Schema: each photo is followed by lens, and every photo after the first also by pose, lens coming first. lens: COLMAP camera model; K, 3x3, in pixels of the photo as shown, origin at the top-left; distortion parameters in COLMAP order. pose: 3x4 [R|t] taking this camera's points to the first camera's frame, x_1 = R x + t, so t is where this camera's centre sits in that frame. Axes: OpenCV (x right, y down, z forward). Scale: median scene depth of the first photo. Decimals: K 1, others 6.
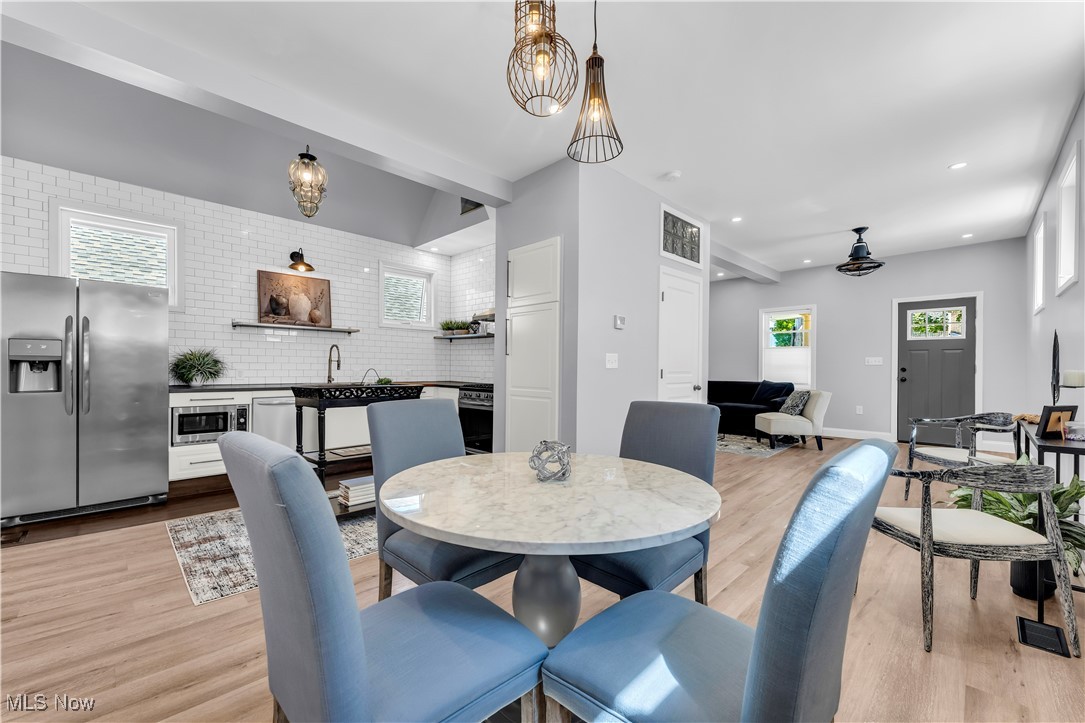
lens RADIAL K [[426.7, 0, 539.3], [0, 426.7, 375.6], [0, 0, 1]] dist [-0.000434, -0.000079]
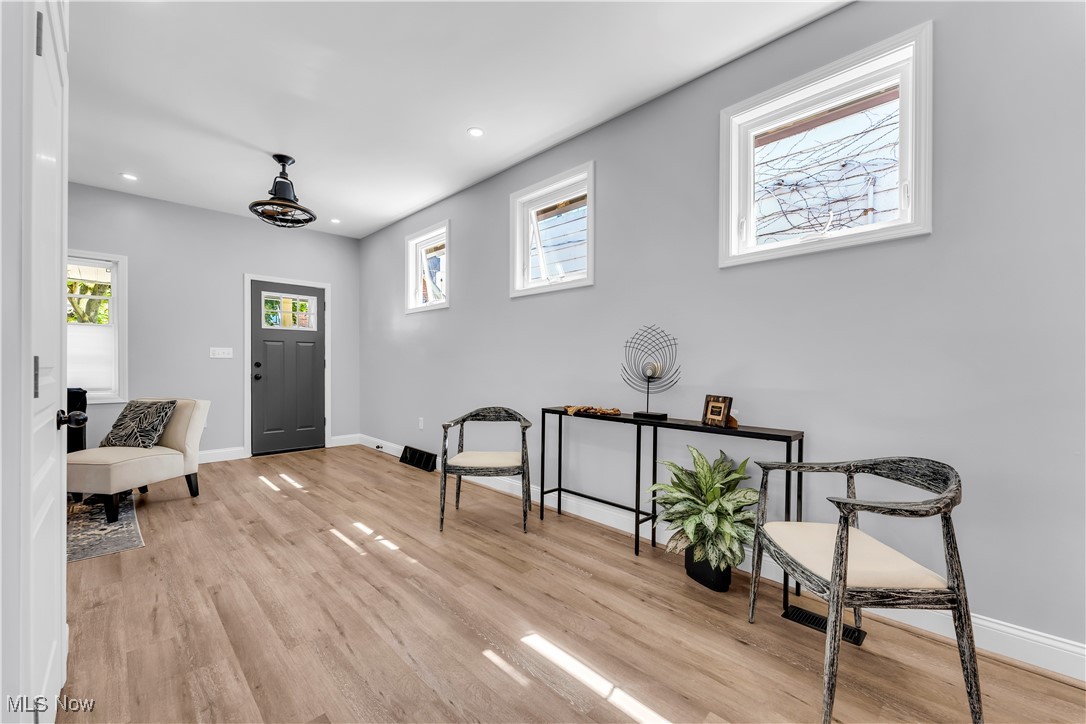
lens RADIAL K [[435.9, 0, 526.9], [0, 435.9, 371.2], [0, 0, 1]] dist [-0.000609, -0.000060]
pose [[0.007407, -0.015180, 0.999857, 0.044438], [0.017209, 0.999739, 0.015051, -0.005670], [-0.999824, 0.017095, 0.007666, 0.532301]]
